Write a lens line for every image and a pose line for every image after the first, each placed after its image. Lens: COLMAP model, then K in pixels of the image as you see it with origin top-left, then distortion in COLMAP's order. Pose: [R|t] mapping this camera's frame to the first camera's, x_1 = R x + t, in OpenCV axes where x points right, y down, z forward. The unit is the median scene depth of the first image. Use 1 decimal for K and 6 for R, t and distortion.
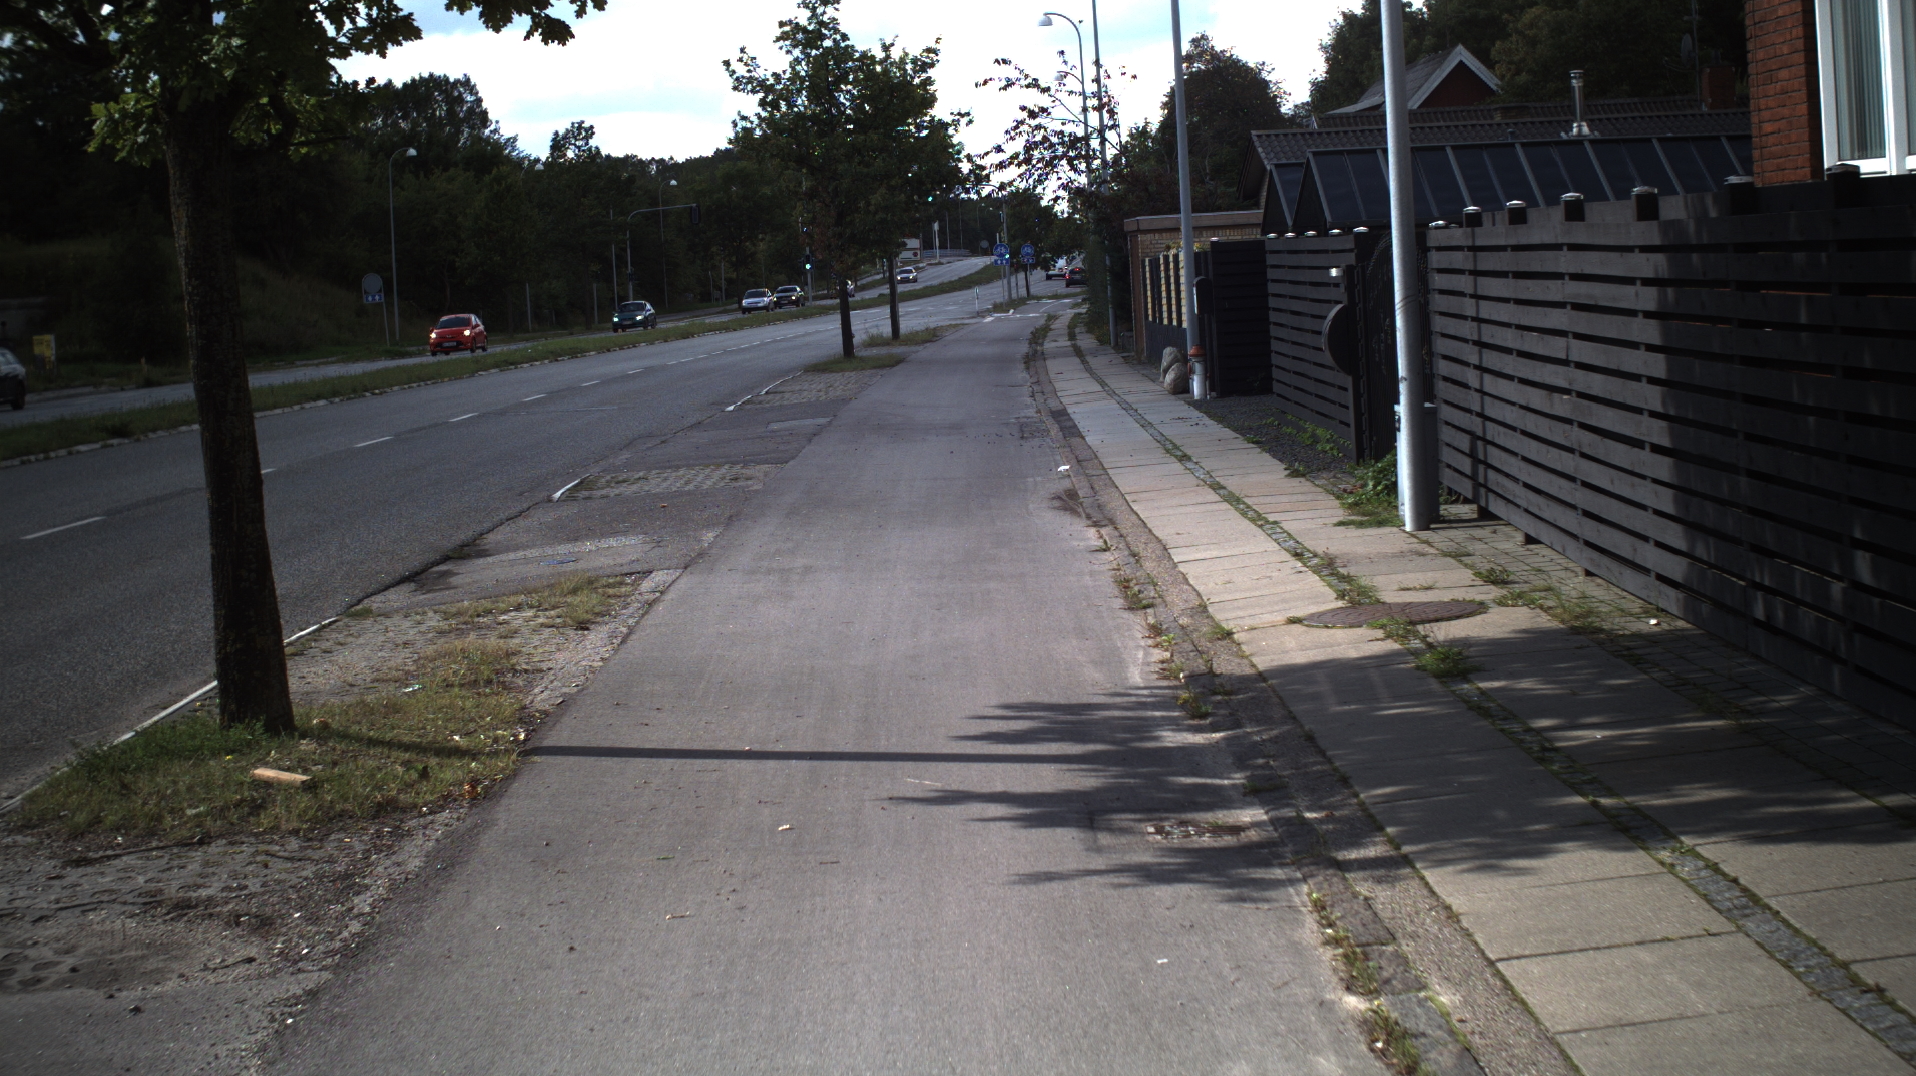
lens RADIAL K [[3476.9, 0, 957.1], [0, 3476.9, 535.2], [0, 0, 1]] dist [-0.294050, 0.000000]
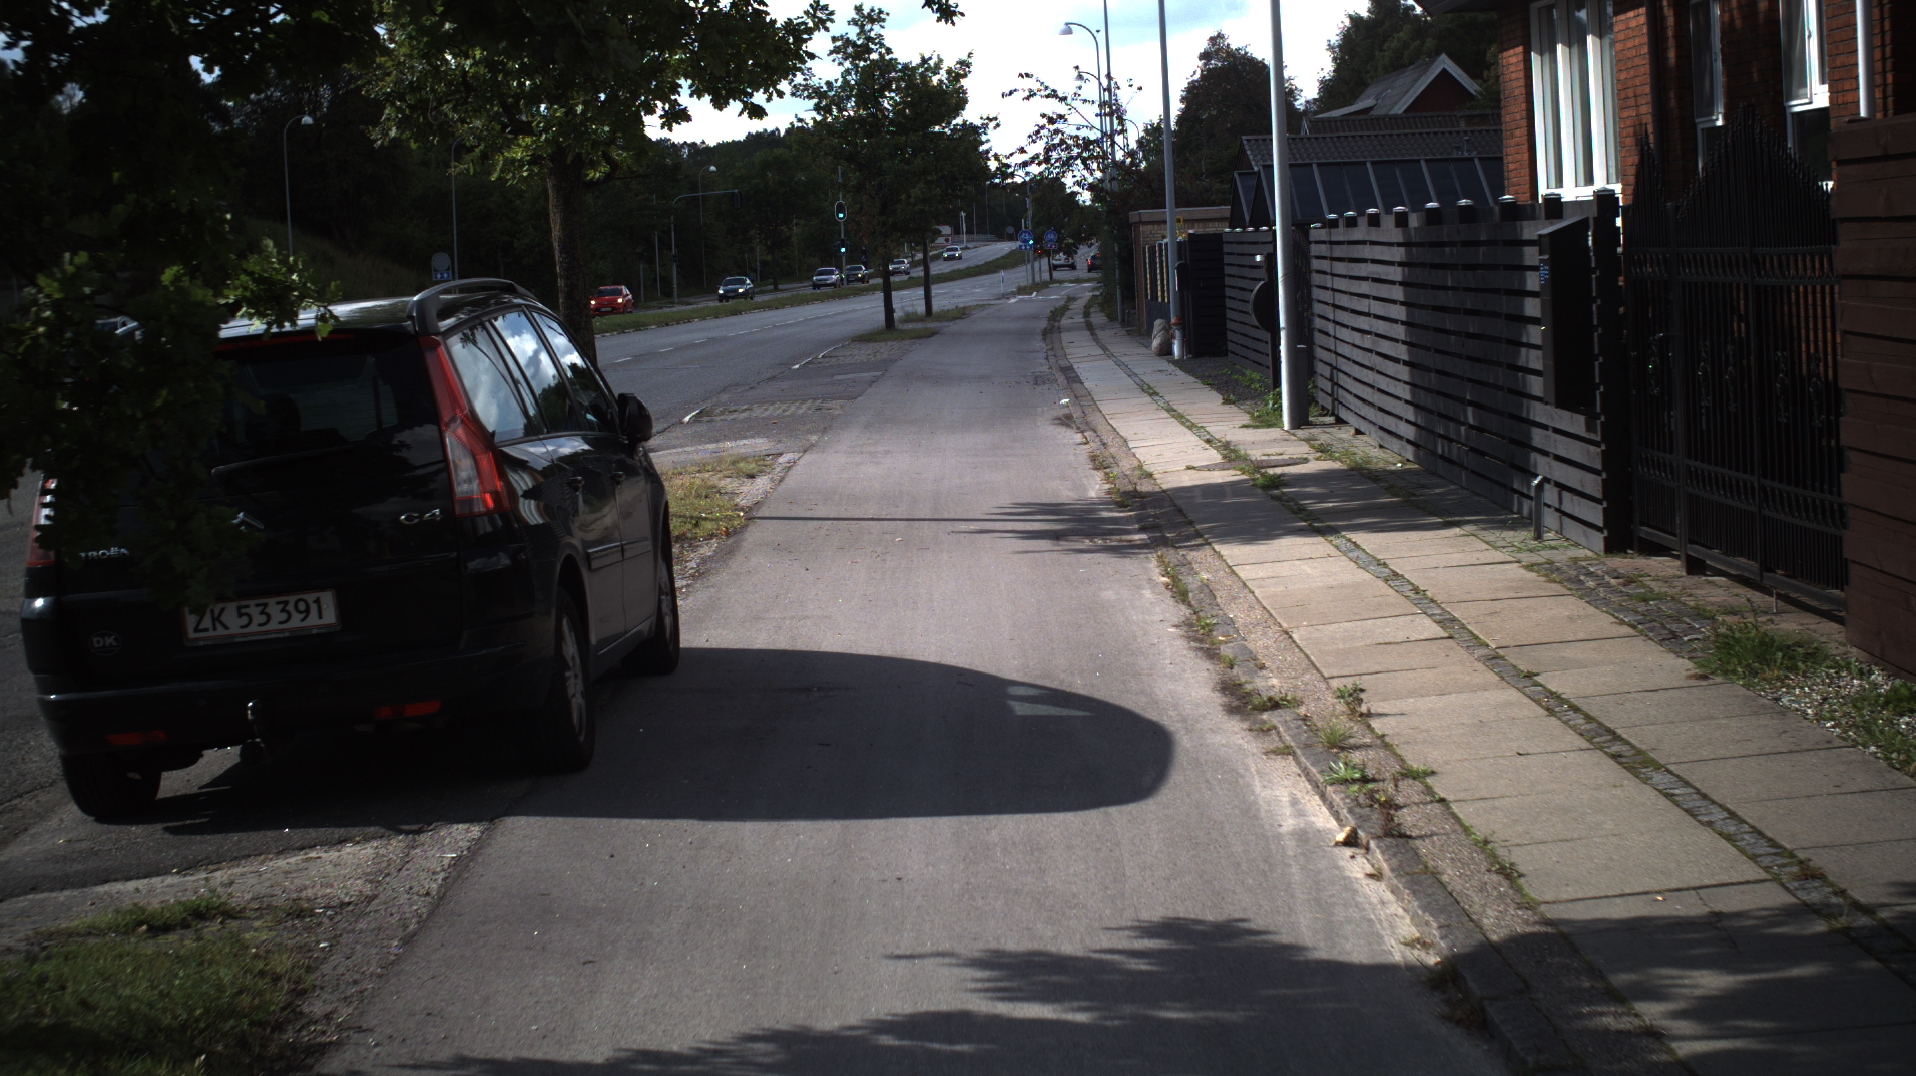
lens RADIAL K [[3476.9, 0, 954.0], [0, 3476.9, 539.5], [0, 0, 1]] dist [-0.294050, 0.000000]
pose [[0.999926, 0.009545, -0.007598, -0.000953], [-0.009502, 0.999939, 0.005717, 0.016710], [0.007652, -0.005645, 0.999955, -0.216628]]
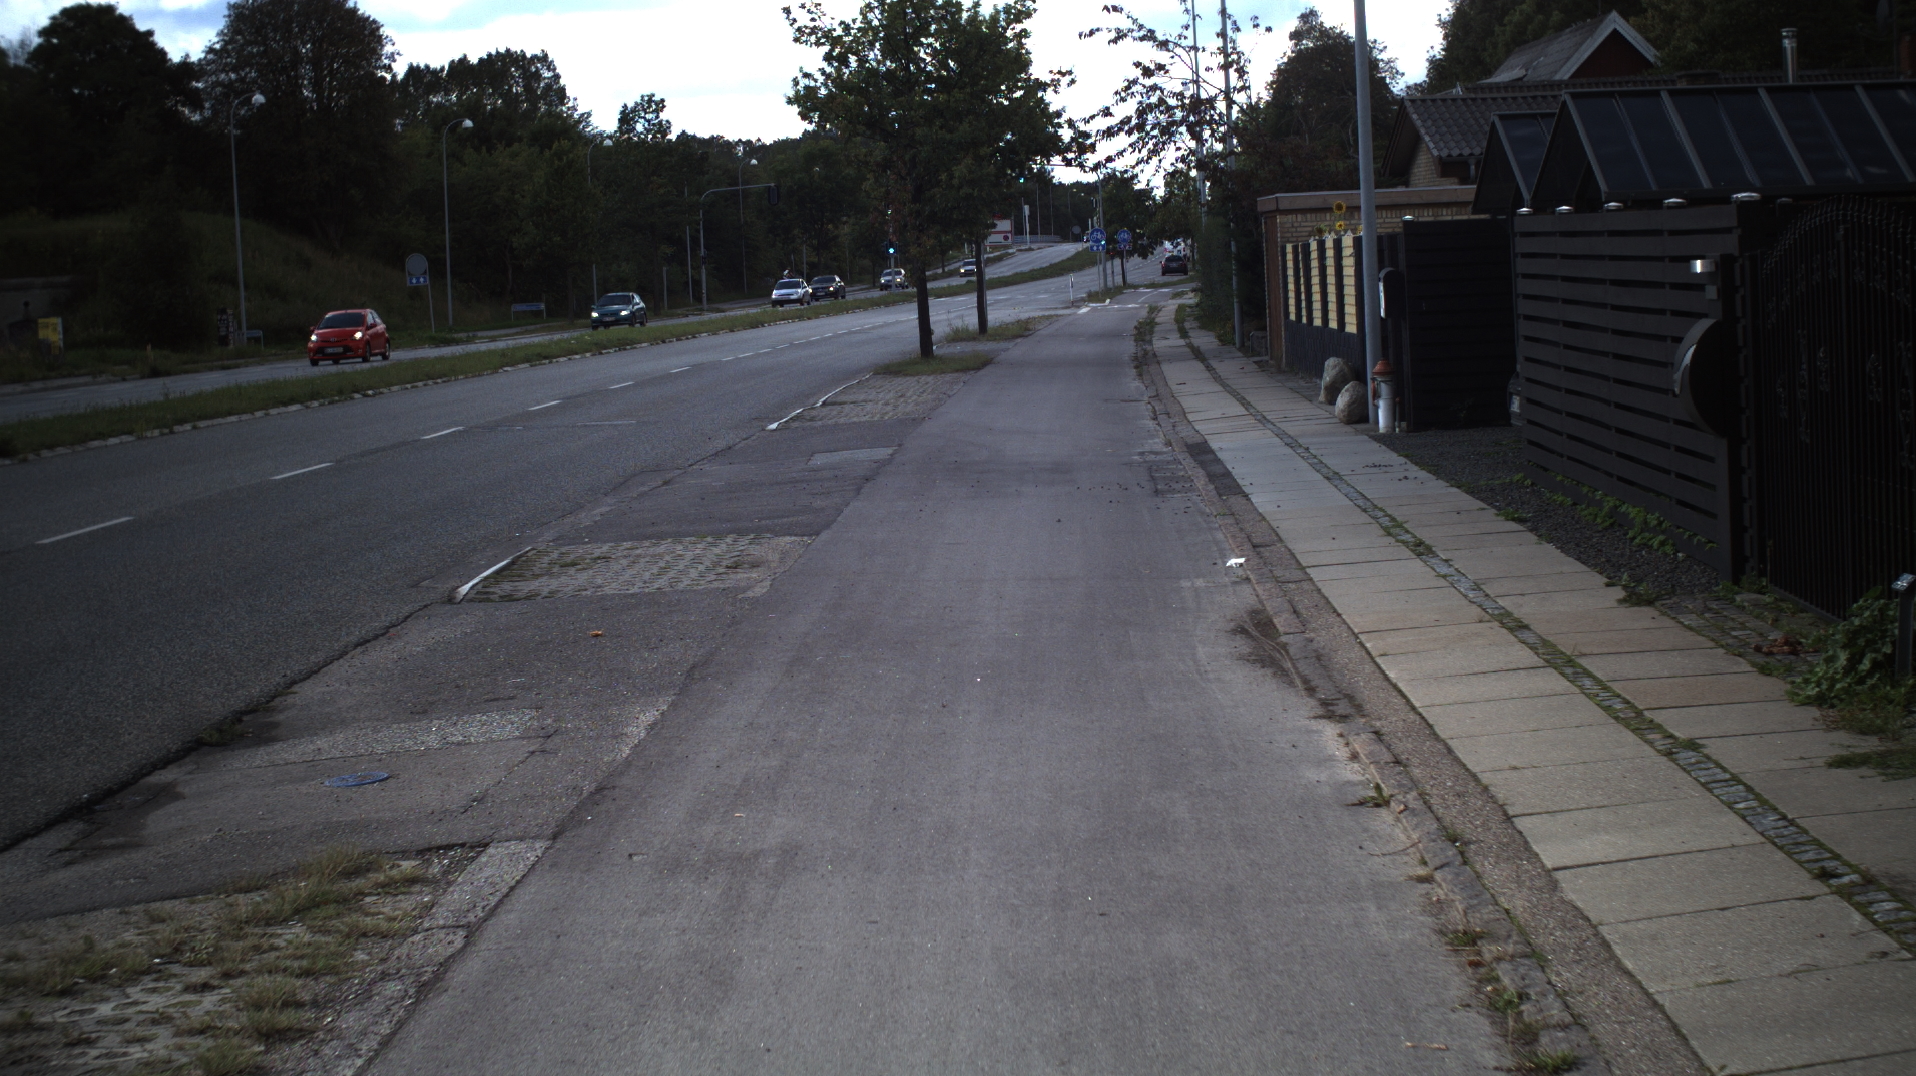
lens RADIAL K [[3476.9, 0, 965.6], [0, 3476.9, 536.0], [0, 0, 1]] dist [-0.294050, 0.000000]
pose [[0.999689, 0.010824, -0.022473, -0.003150], [-0.010728, 0.999933, 0.004421, -0.016375], [0.022519, -0.004179, 0.999738, 0.216925]]
